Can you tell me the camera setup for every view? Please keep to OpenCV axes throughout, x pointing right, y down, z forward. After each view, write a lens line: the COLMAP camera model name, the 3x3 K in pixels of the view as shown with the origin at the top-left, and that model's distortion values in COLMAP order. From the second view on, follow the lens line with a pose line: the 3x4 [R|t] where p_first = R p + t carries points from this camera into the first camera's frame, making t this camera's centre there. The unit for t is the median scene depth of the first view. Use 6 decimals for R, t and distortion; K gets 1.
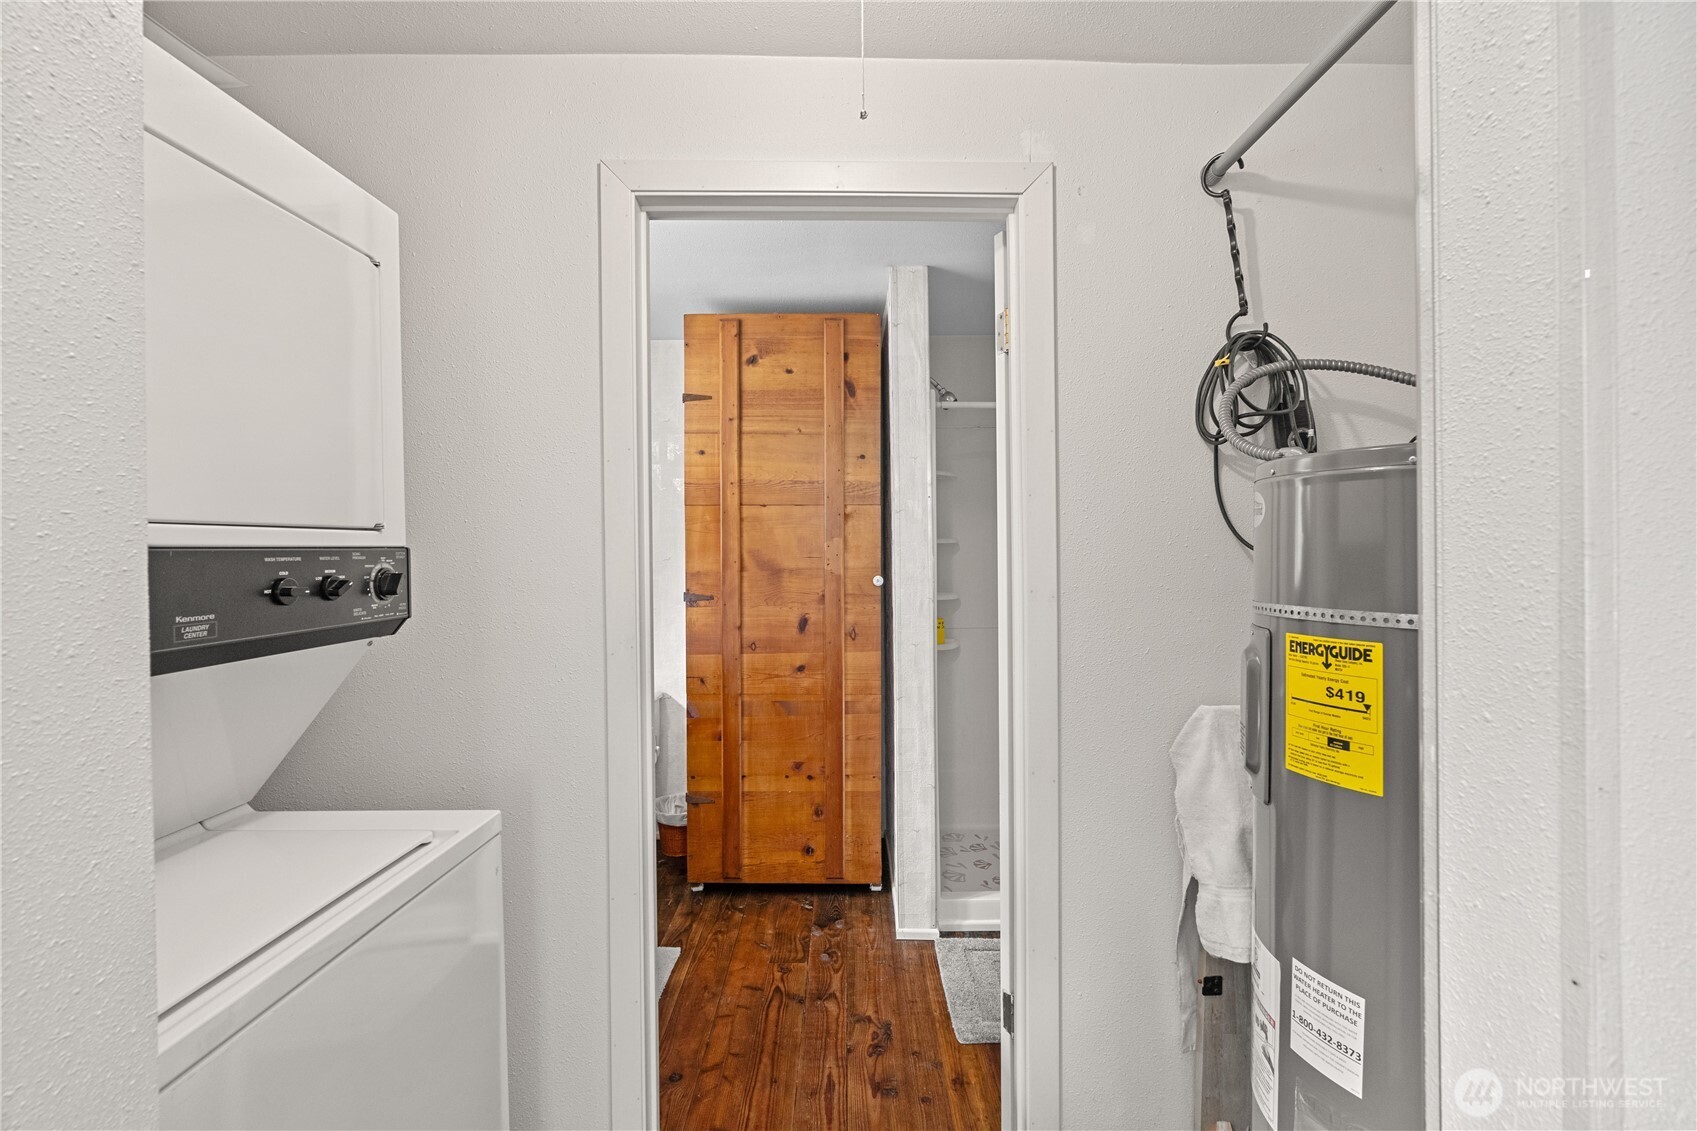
lens RADIAL K [[772.9, 0, 858.2], [0, 772.9, 556.9], [0, 0, 1]] dist [-0.012114, 0.004355]
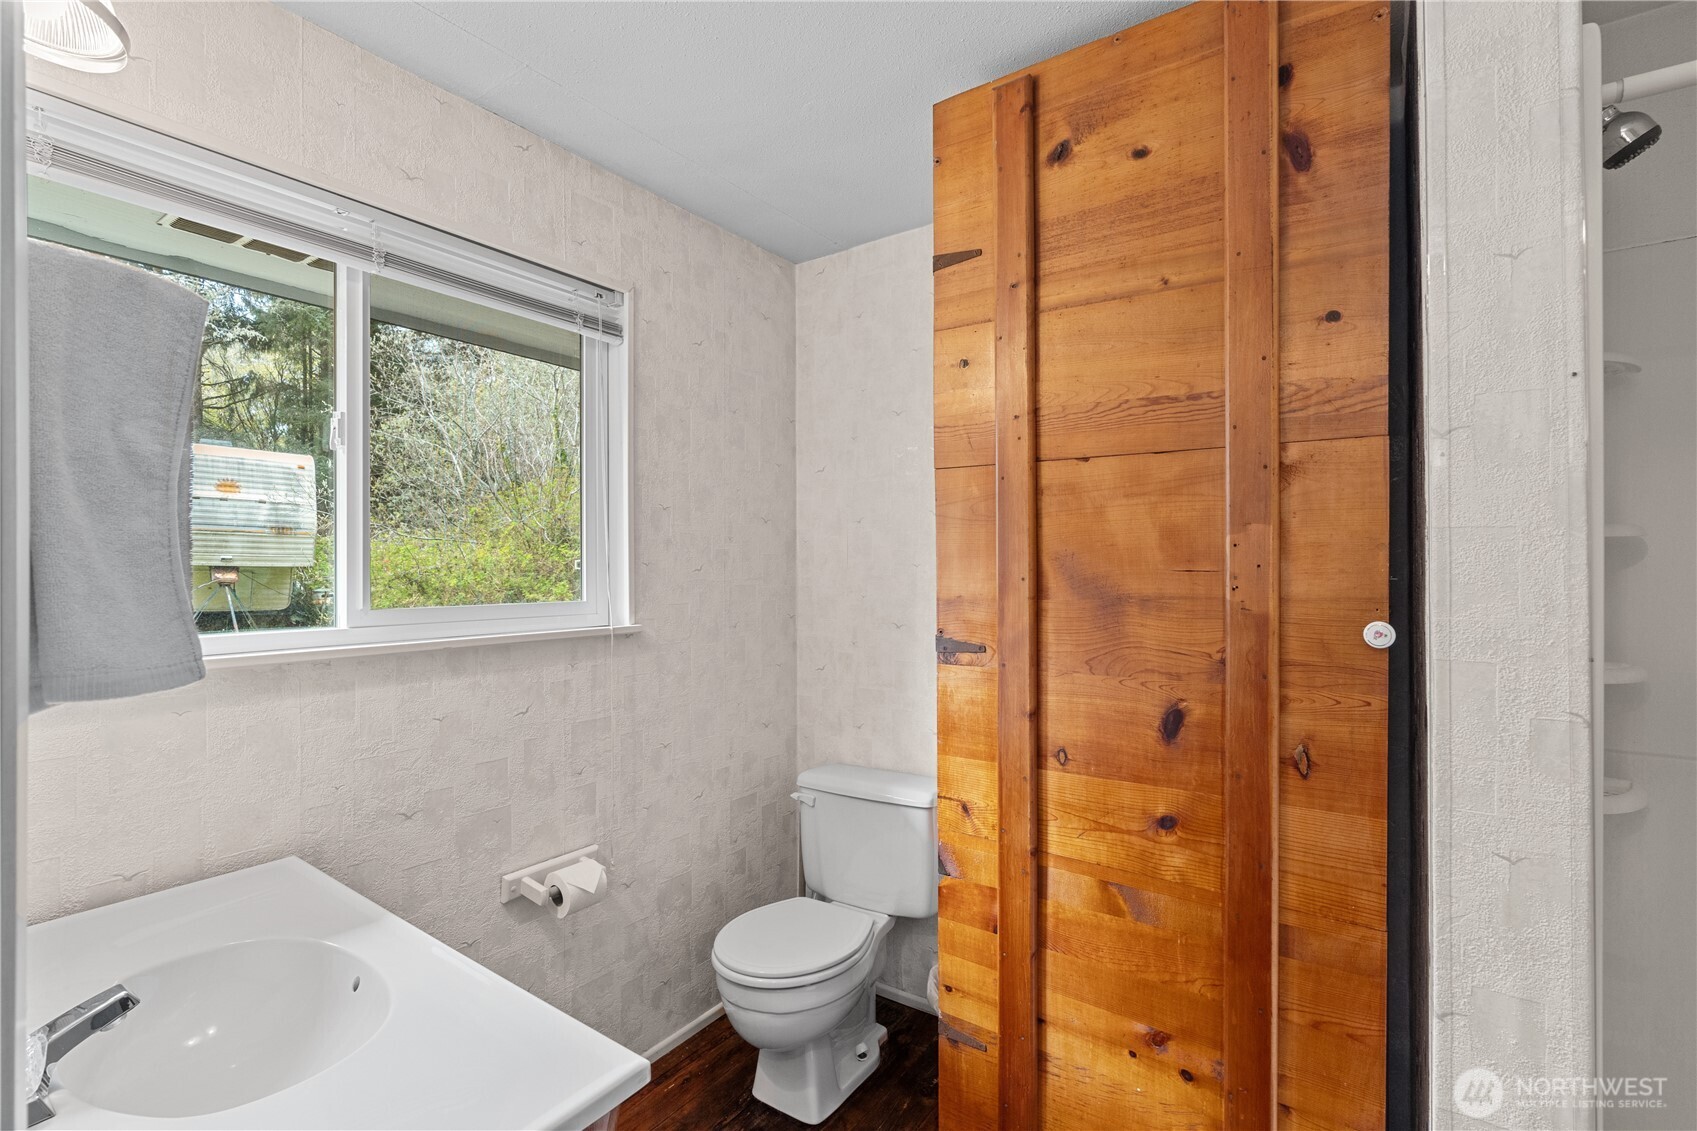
lens RADIAL K [[772.9, 0, 850.4], [0, 772.9, 562.6], [0, 0, 1]] dist [-0.012114, 0.004355]
pose [[0.814500, 0.004509, -0.580146, 0.033064], [-0.003406, 0.999990, 0.002991, -0.004716], [0.580153, -0.000460, 0.814507, 0.540460]]
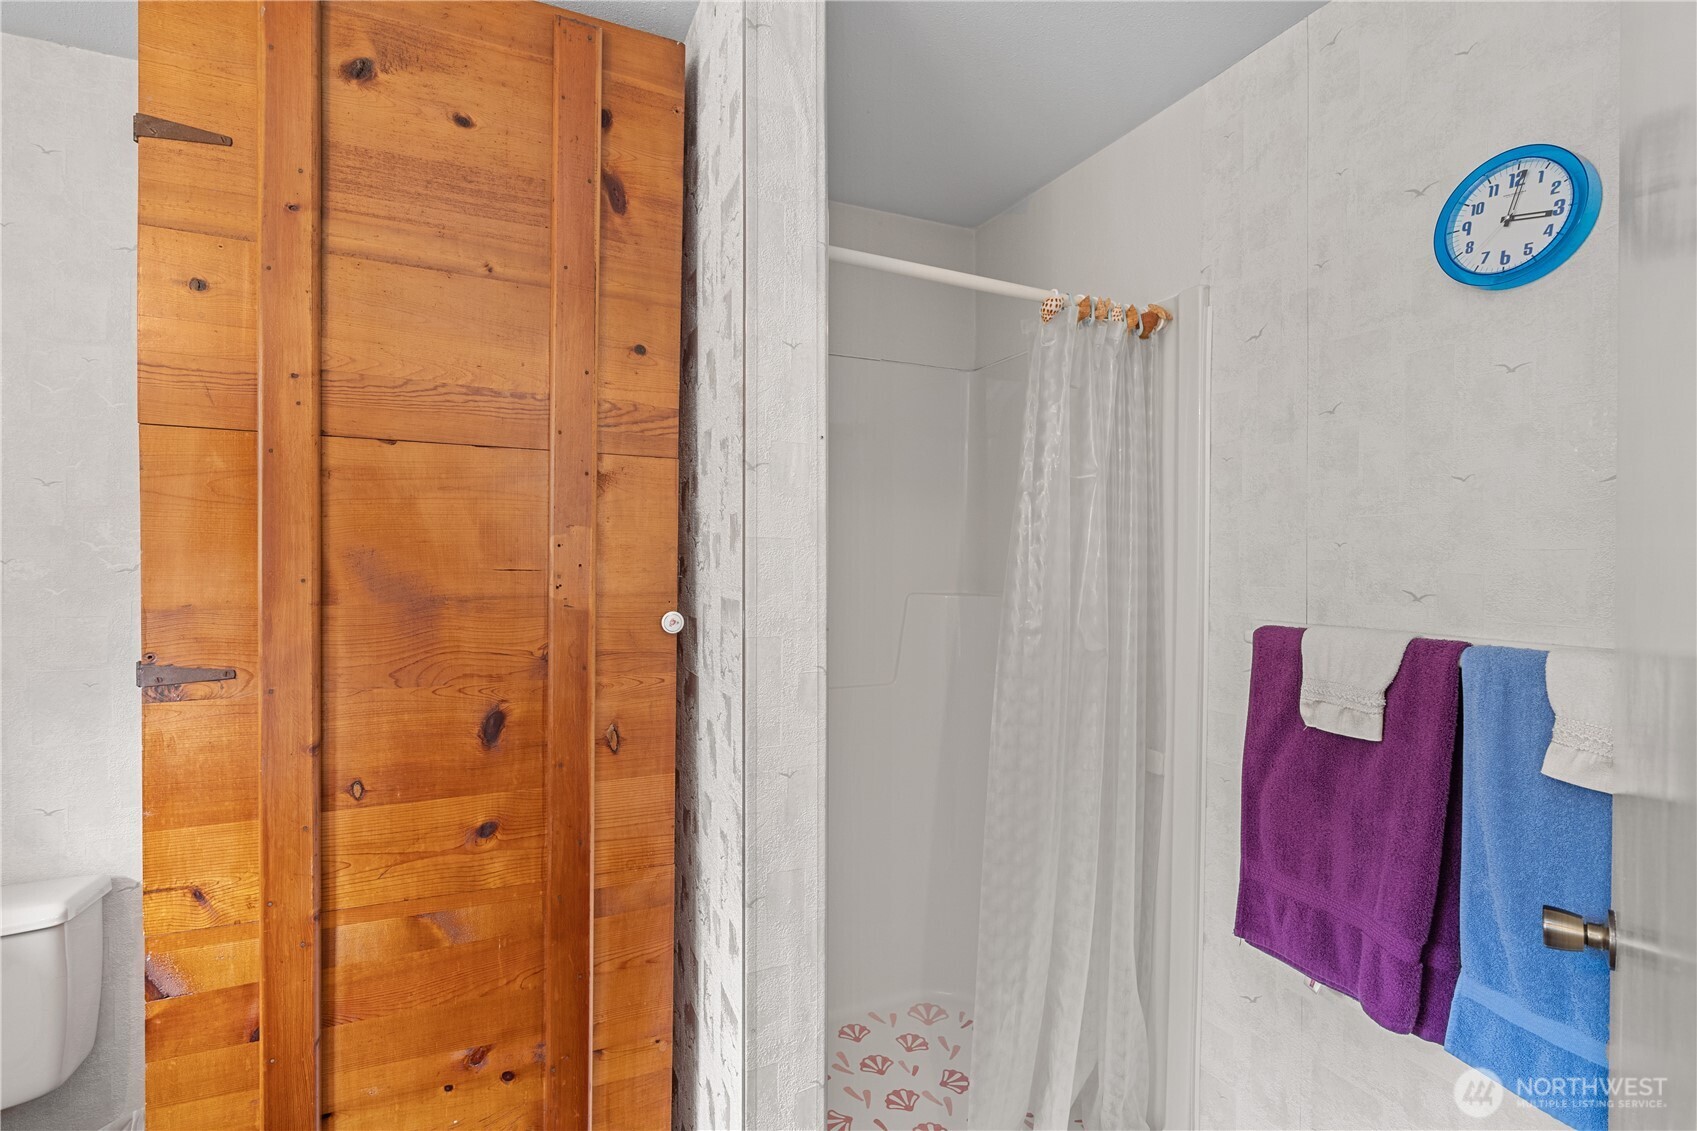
lens RADIAL K [[772.9, 0, 850.0], [0, 772.9, 573.2], [0, 0, 1]] dist [-0.012114, 0.004355]
pose [[0.913397, 0.007618, 0.407000, -0.065525], [-0.012724, 0.999871, 0.009839, -0.004251], [-0.406872, -0.014165, 0.913375, 0.534525]]
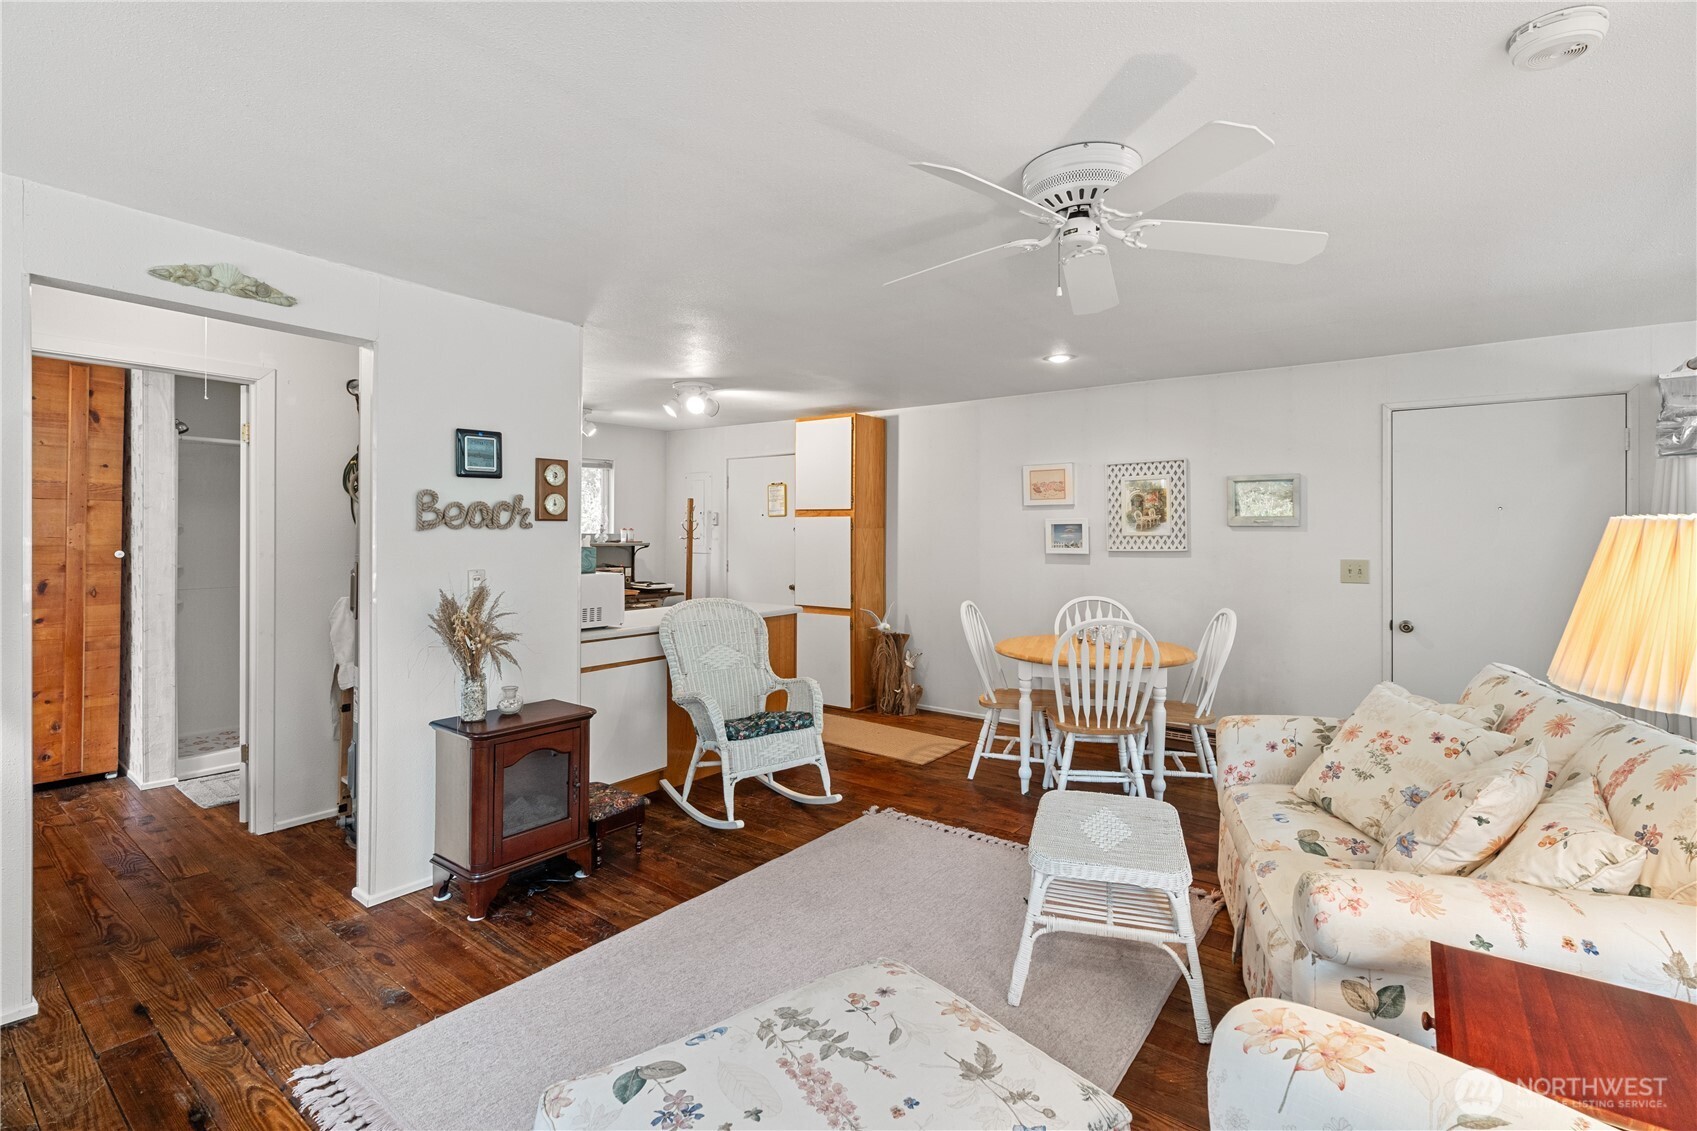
lens RADIAL K [[772.9, 0, 842.0], [0, 772.9, 526.0], [0, 0, 1]] dist [-0.012114, 0.004355]
pose [[0.620208, 0.012526, 0.784338, -0.256362], [-0.005023, 0.999915, -0.011997, -0.010411], [-0.784422, 0.003501, 0.620218, -0.911616]]
